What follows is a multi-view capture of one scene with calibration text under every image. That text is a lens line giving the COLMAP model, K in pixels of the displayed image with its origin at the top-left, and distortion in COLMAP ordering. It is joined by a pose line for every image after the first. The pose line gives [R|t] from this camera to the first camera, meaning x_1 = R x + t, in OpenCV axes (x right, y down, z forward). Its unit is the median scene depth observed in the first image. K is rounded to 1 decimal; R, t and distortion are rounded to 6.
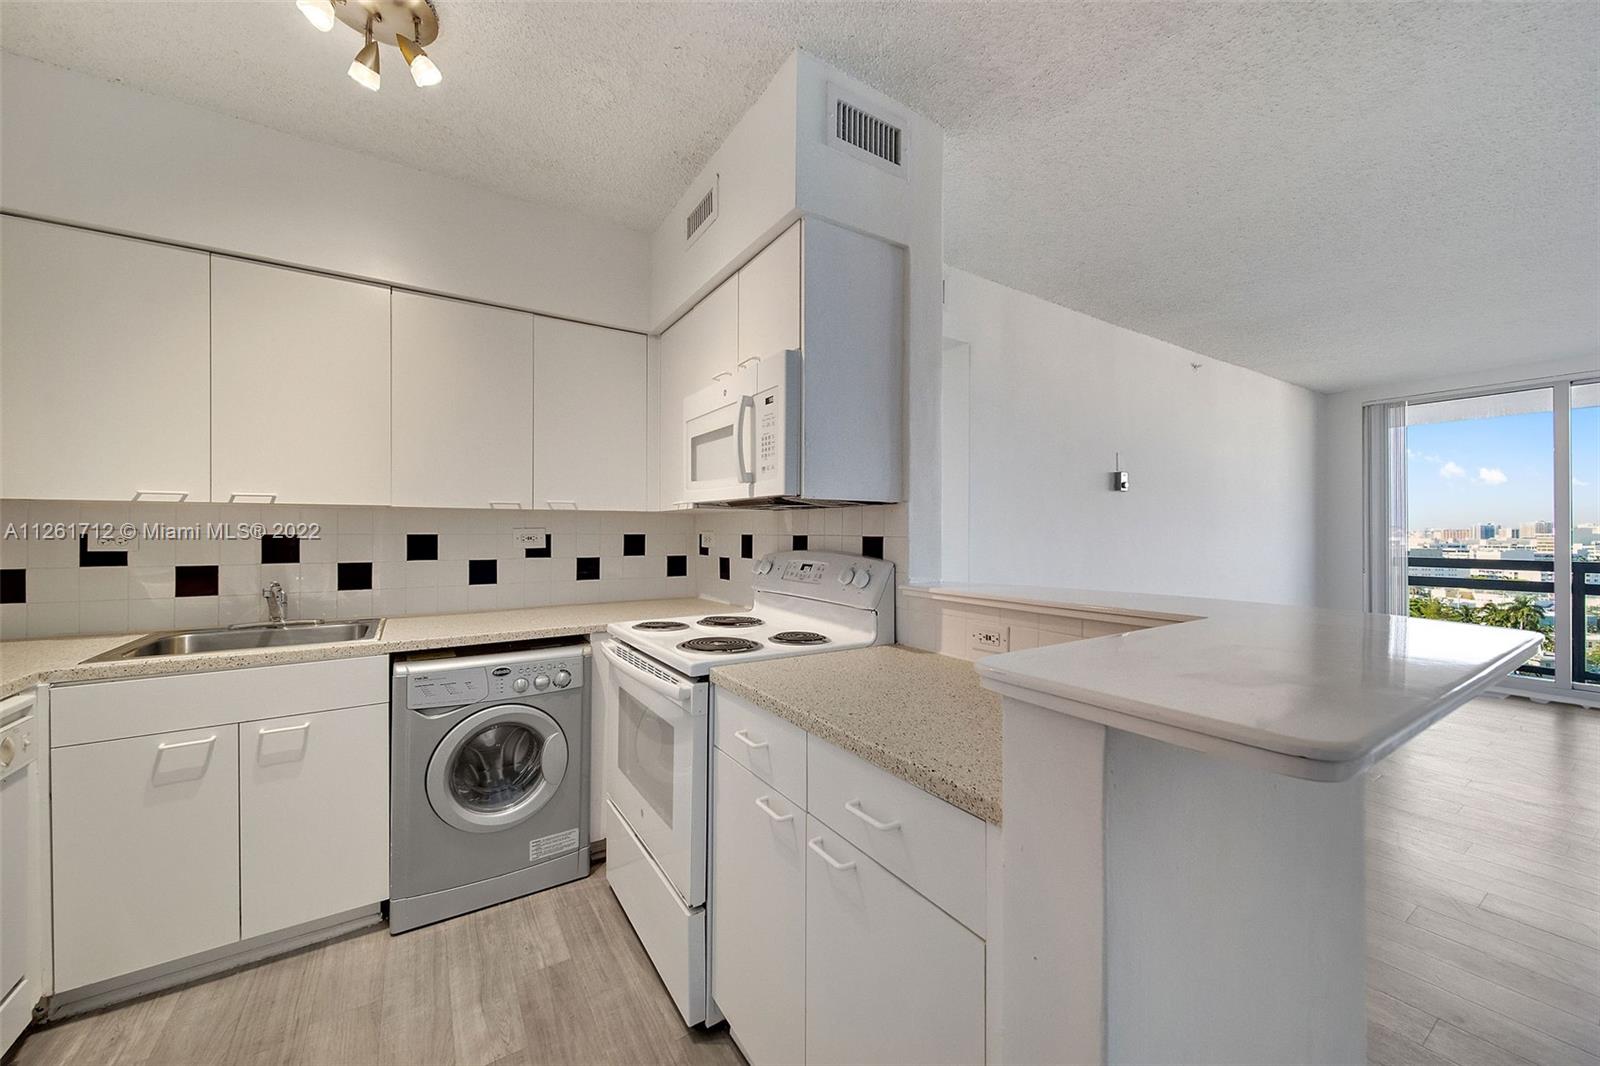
lens RADIAL K [[582.1, 0, 788.3], [0, 582.1, 530.2], [0, 0, 1]] dist [0.011596, -0.001568]
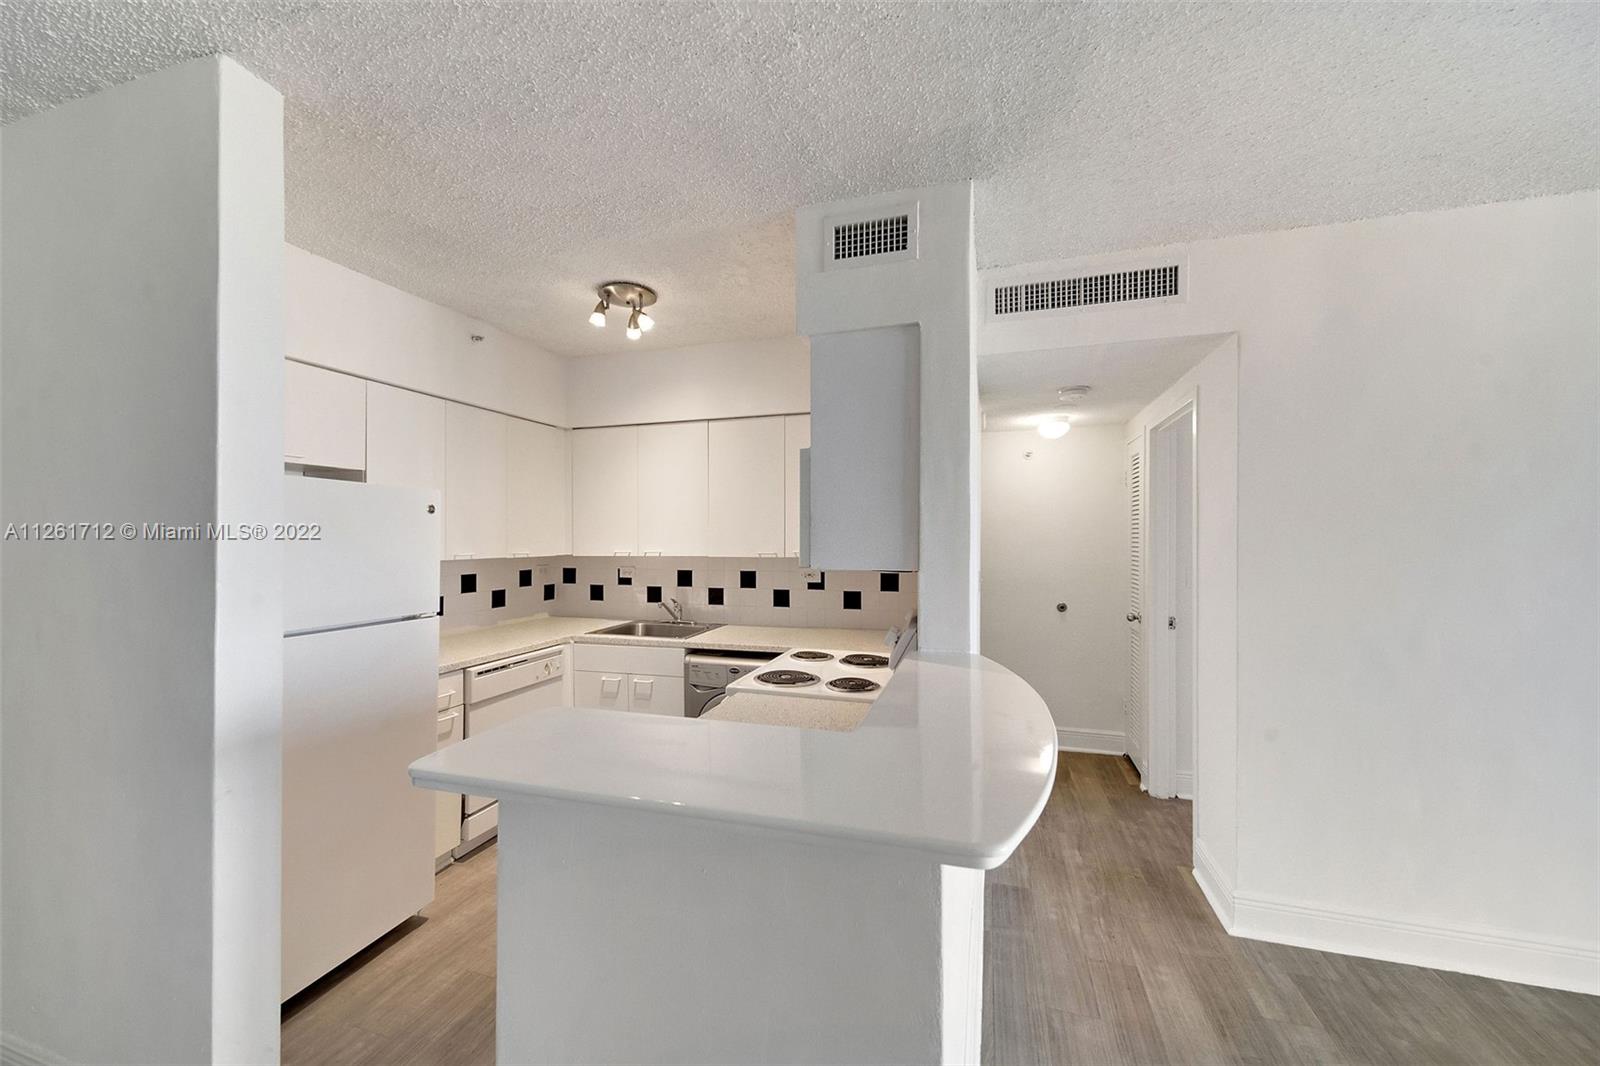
lens RADIAL K [[588.1, 0, 817.4], [0, 588.1, 535.0], [0, 0, 1]] dist [0.012685, -0.003079]
pose [[0.656468, -0.003487, -0.754346, 0.837601], [0.006227, 0.999980, 0.000796, -0.112493], [0.754328, -0.005219, 0.656477, 0.180644]]
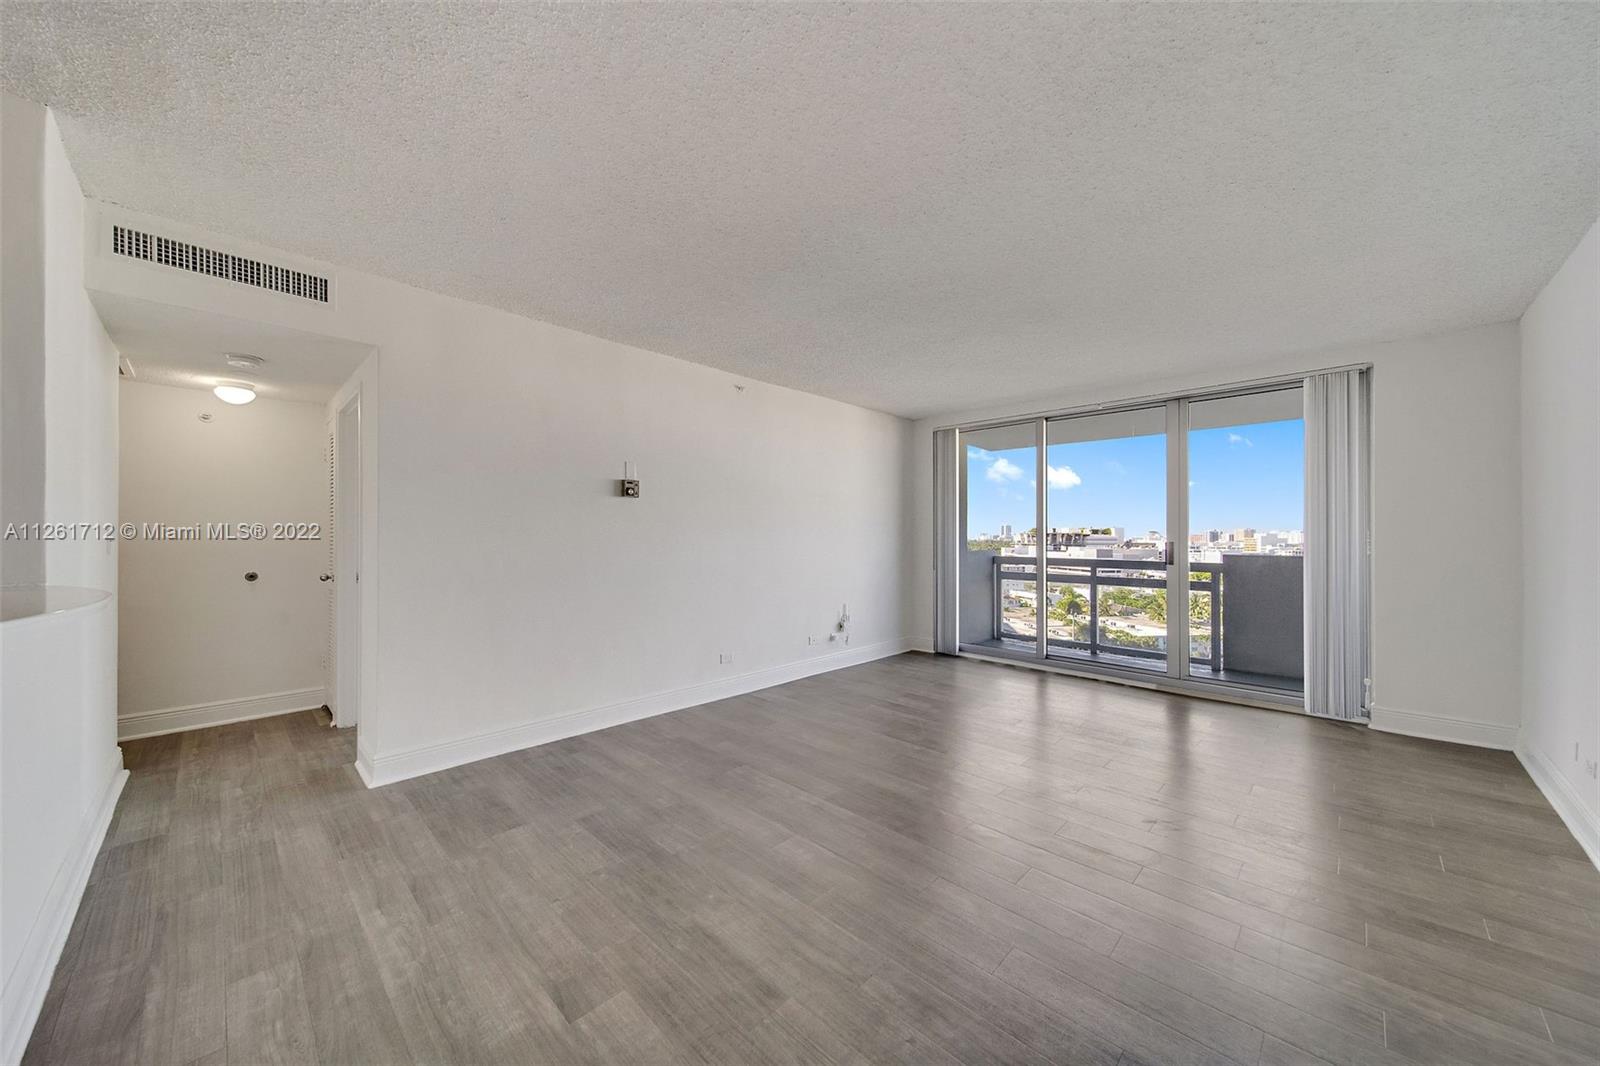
lens RADIAL K [[561.1, 0, 778.4], [0, 561.1, 538.9], [0, 0, 1]] dist [0.007042, -0.000815]
pose [[0.977419, 0.002484, 0.211294, 1.254752], [-0.004838, 0.999932, 0.010623, -0.004512], [-0.211254, -0.011405, 0.977365, -0.156762]]
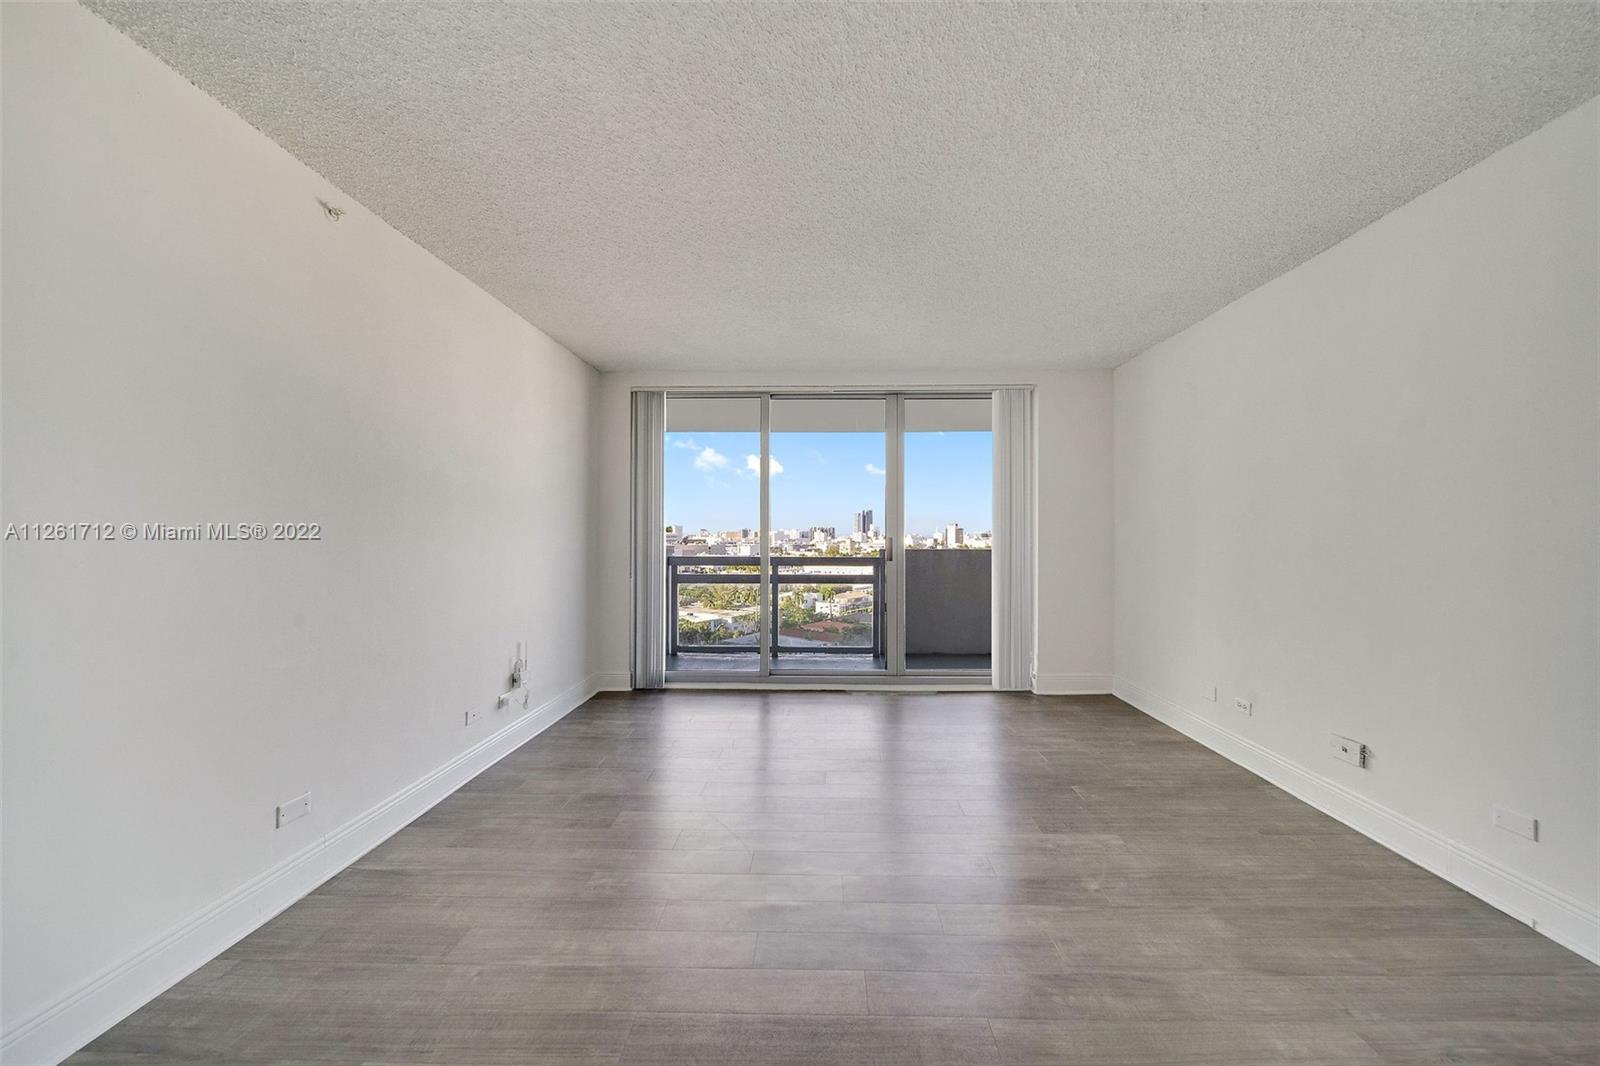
lens RADIAL K [[582.1, 0, 811.3], [0, 582.1, 527.3], [0, 0, 1]] dist [0.011596, -0.001568]
pose [[0.554486, 0.009429, 0.832140, 1.162757], [-0.003674, 0.999954, -0.008883, 0.007839], [-0.832185, 0.001868, 0.554495, 0.835491]]
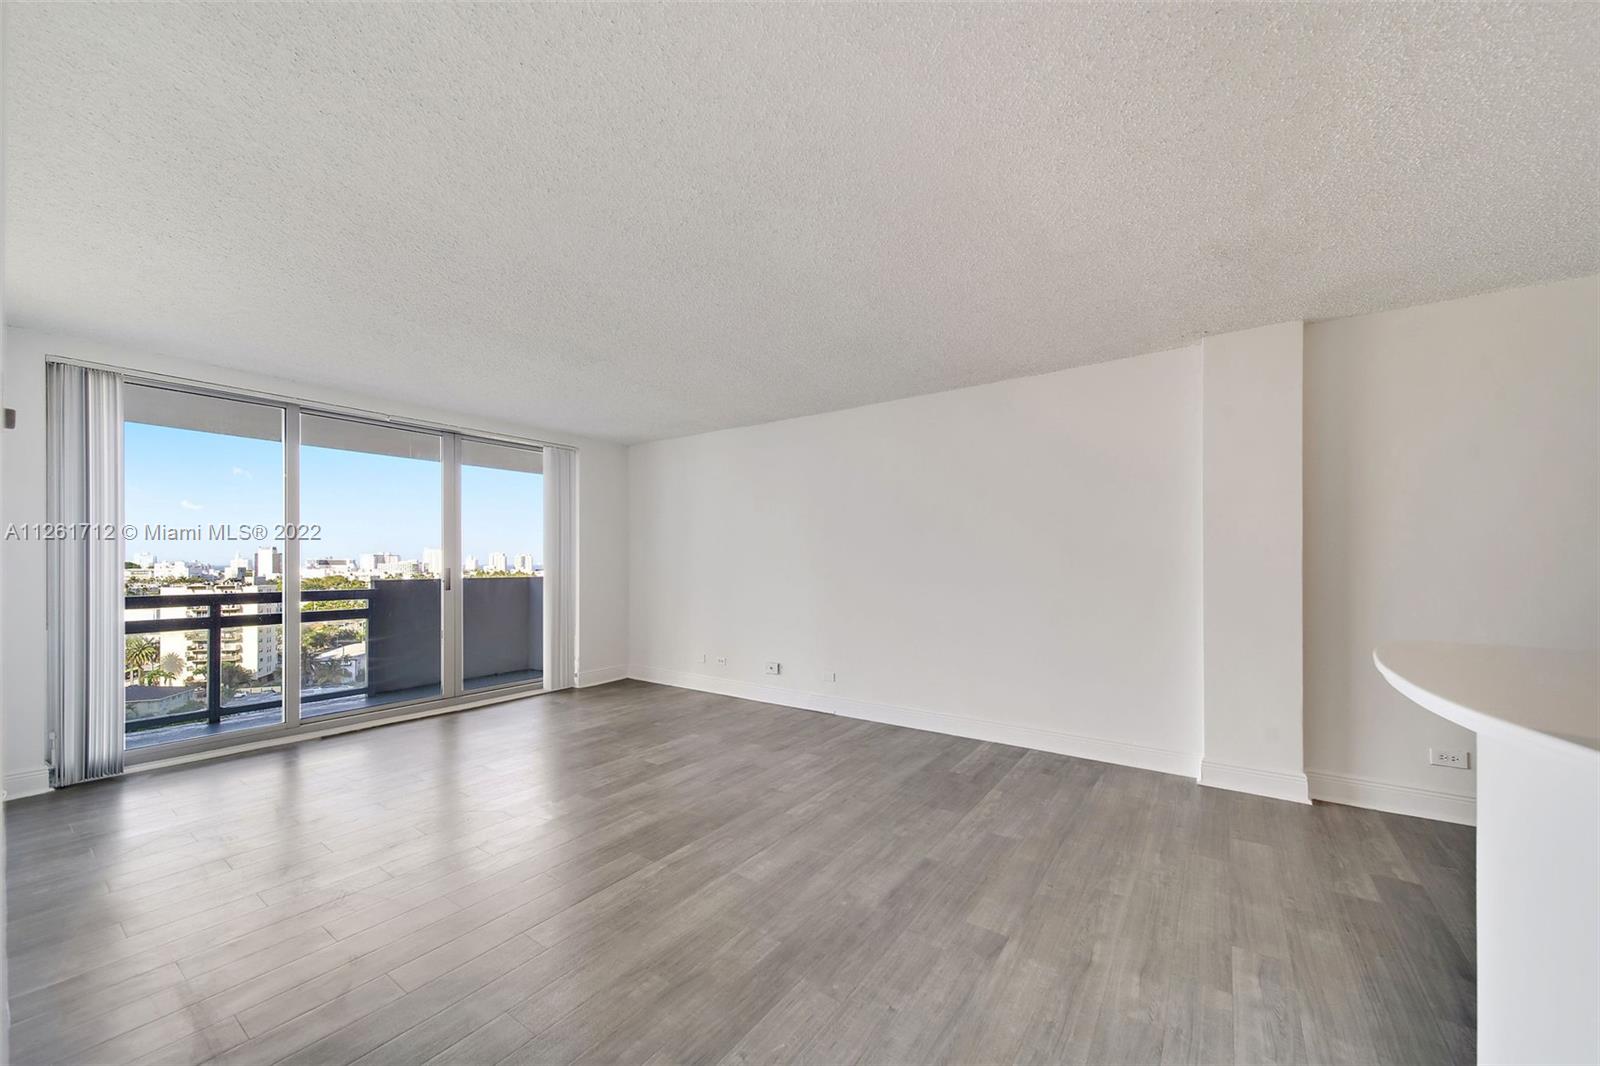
lens RADIAL K [[588.1, 0, 828.6], [0, 588.1, 539.4], [0, 0, 1]] dist [0.012685, -0.003079]
pose [[-0.398977, 0.033134, 0.916362, 0.207457], [-0.004572, 0.999263, -0.038122, -0.007229], [-0.916950, -0.019399, -0.398531, 1.484087]]
